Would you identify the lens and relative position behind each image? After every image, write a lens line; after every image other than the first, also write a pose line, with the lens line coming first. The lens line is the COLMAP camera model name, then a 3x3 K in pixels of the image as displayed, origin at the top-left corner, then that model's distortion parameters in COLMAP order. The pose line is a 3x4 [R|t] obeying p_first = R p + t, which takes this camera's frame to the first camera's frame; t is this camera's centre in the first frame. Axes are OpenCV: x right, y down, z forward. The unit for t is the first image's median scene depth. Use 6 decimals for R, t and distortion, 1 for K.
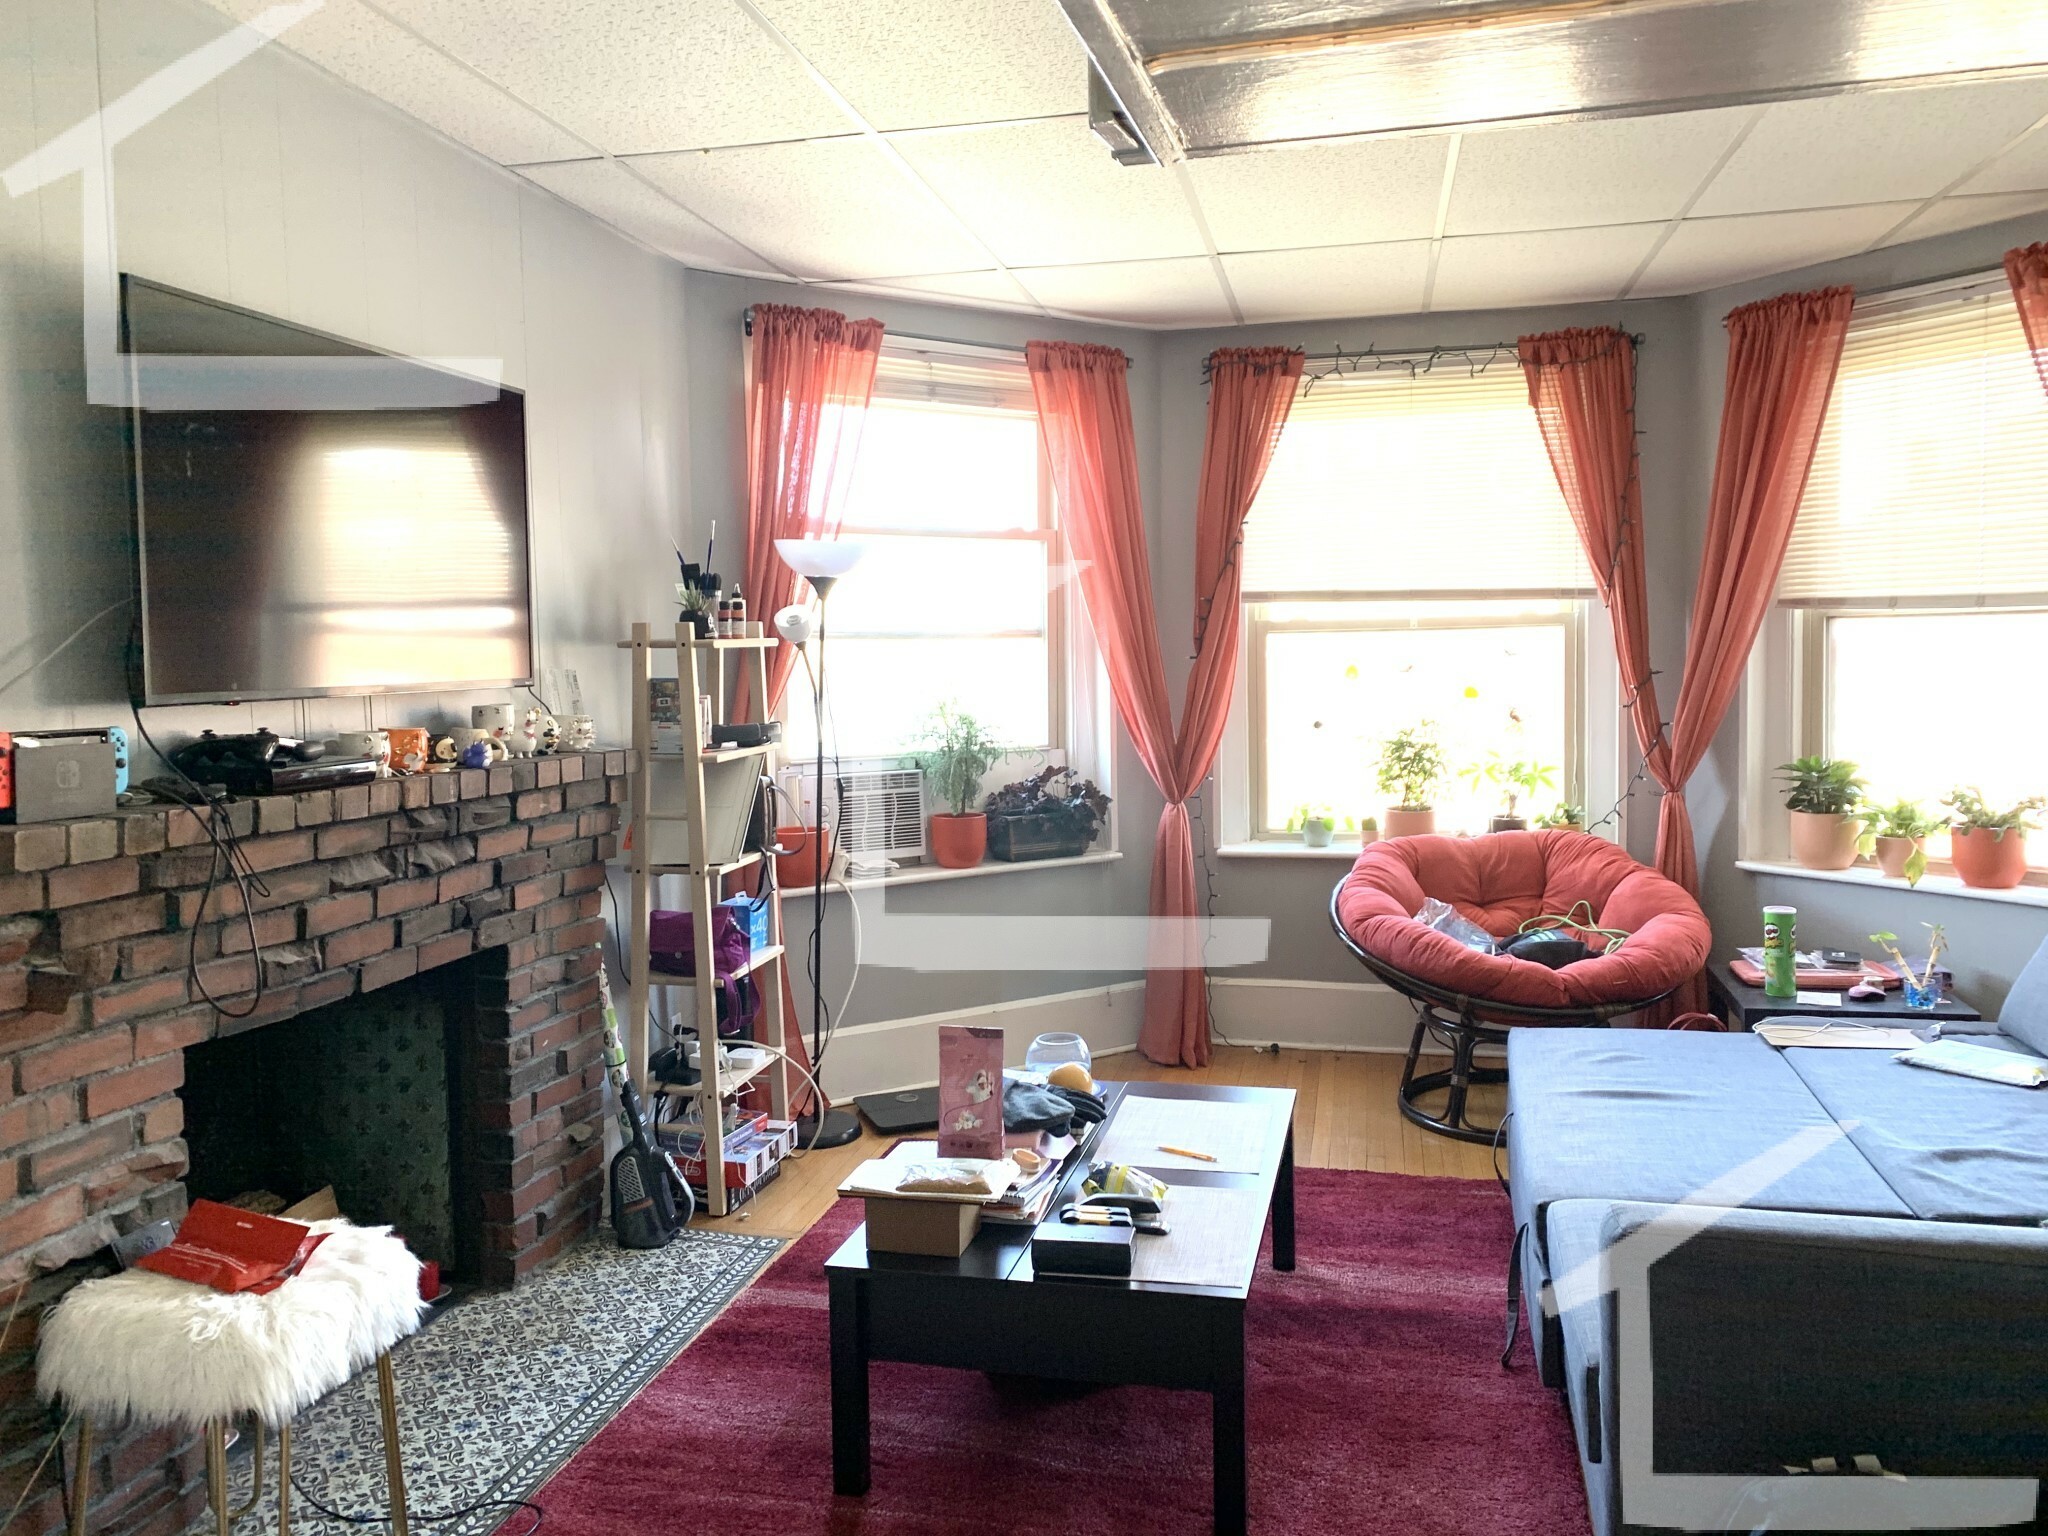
lens RADIAL K [[1574.5, 0, 1017.1], [0, 1574.5, 753.1], [0, 0, 1]] dist [0.030060, -0.039518]
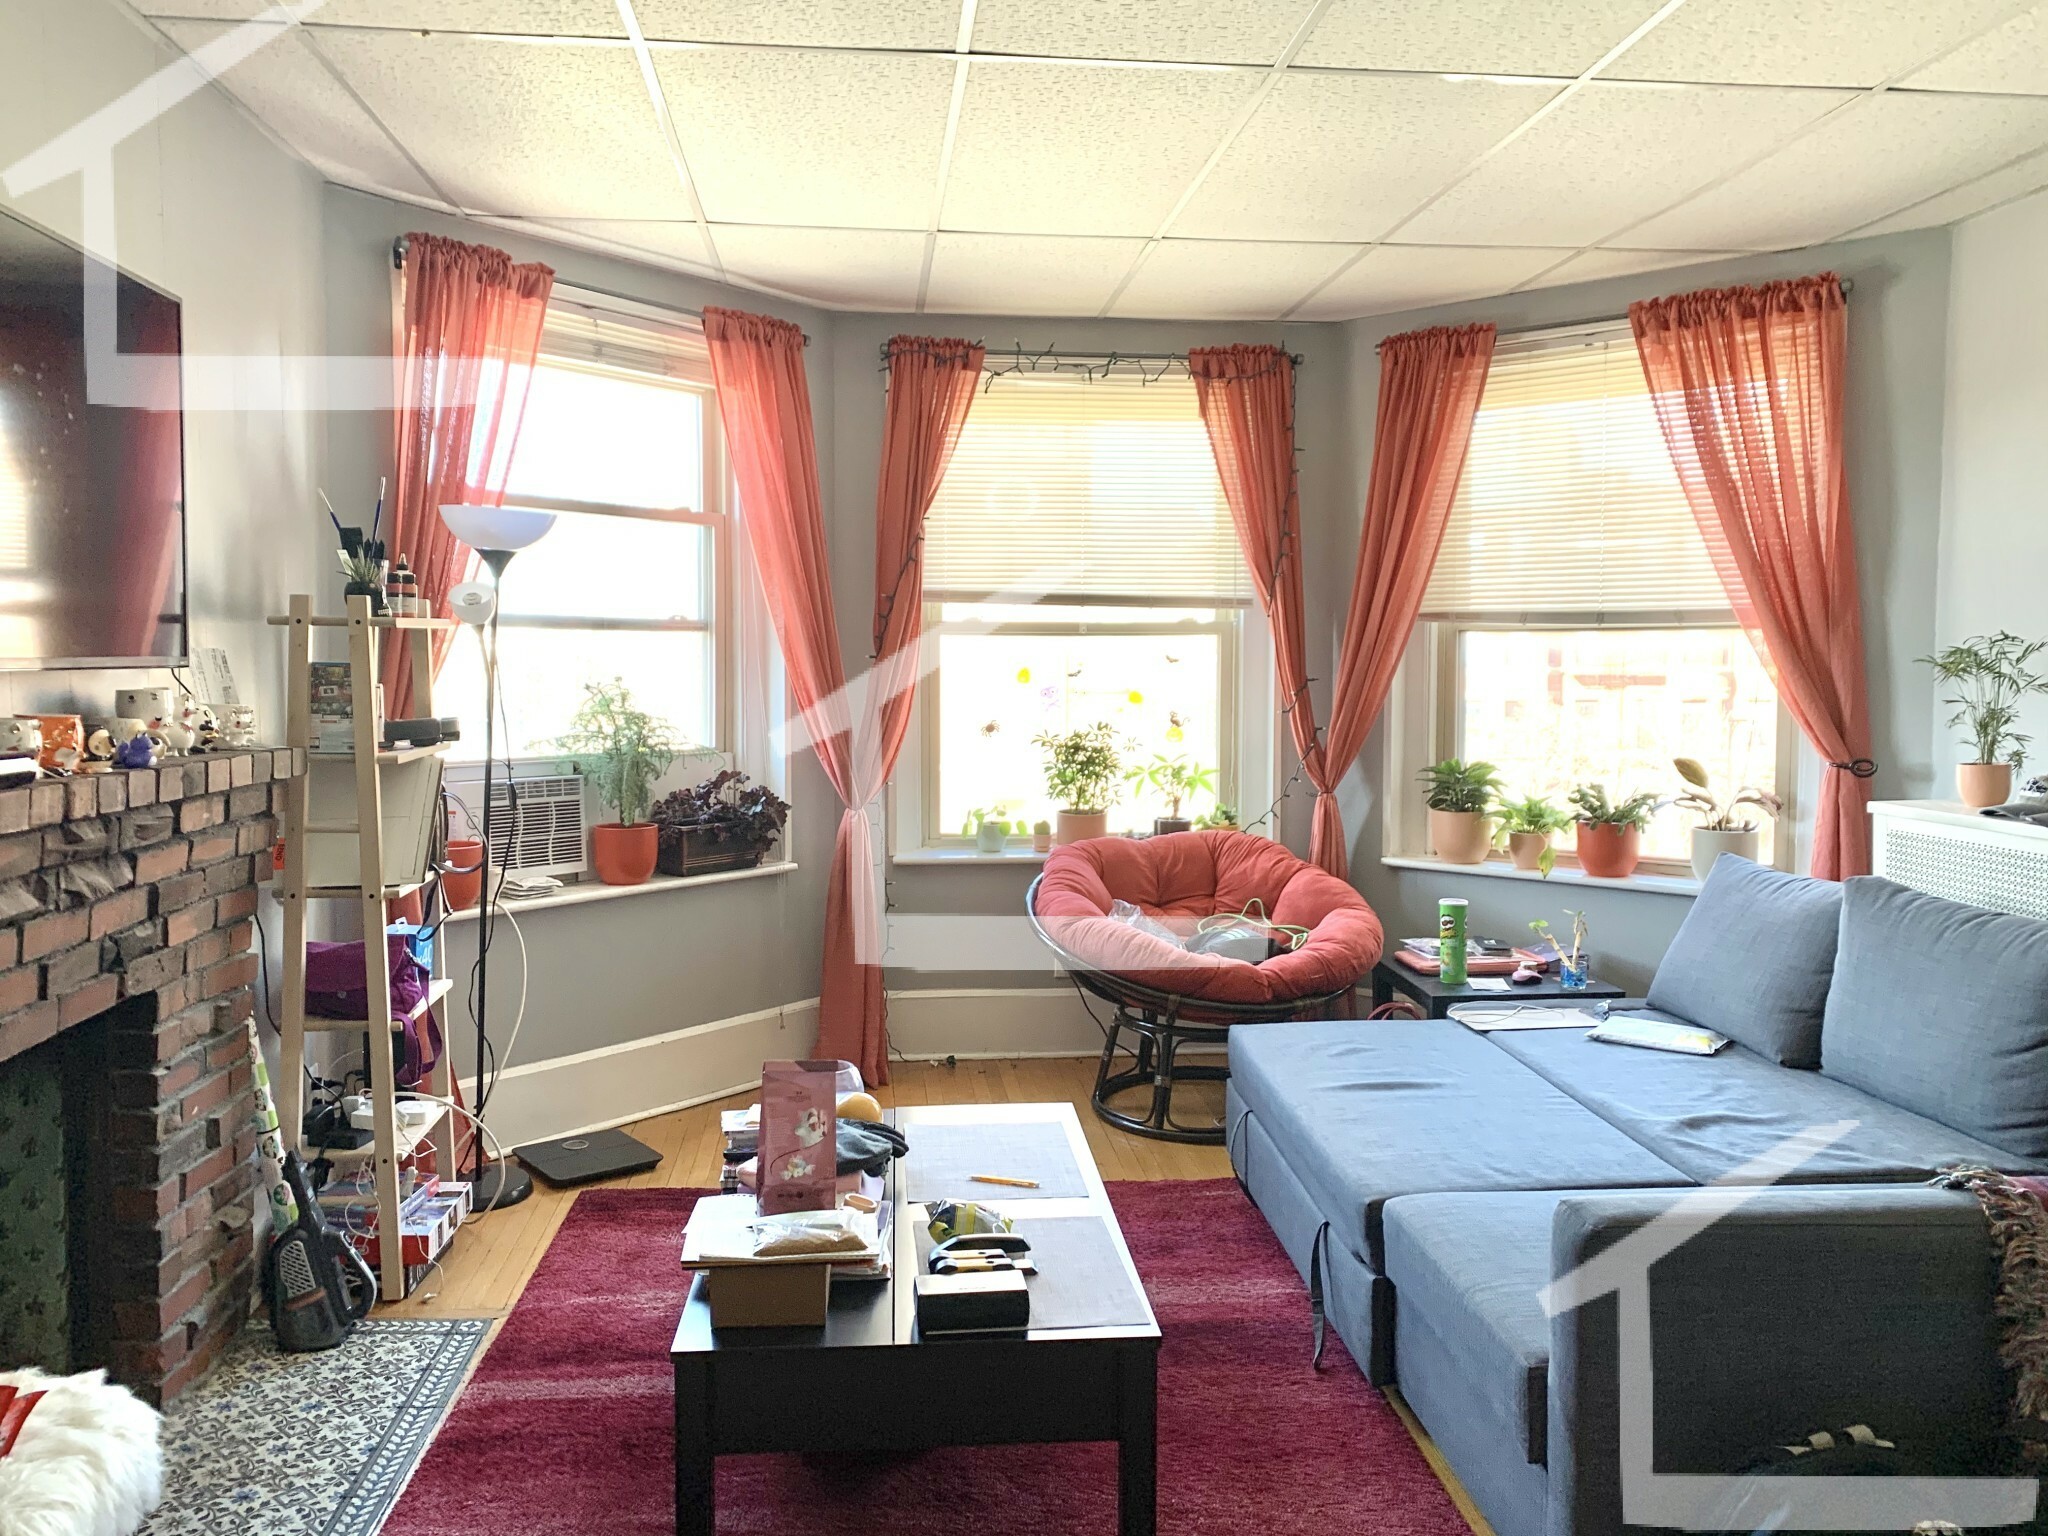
lens RADIAL K [[1574.5, 0, 1035.3], [0, 1574.5, 757.2], [0, 0, 1]] dist [0.030060, -0.039518]
pose [[0.948351, 0.000457, 0.317222, -0.119923], [0.000904, 0.999991, -0.004144, 0.005572], [-0.317222, 0.004217, 0.948342, 0.079105]]
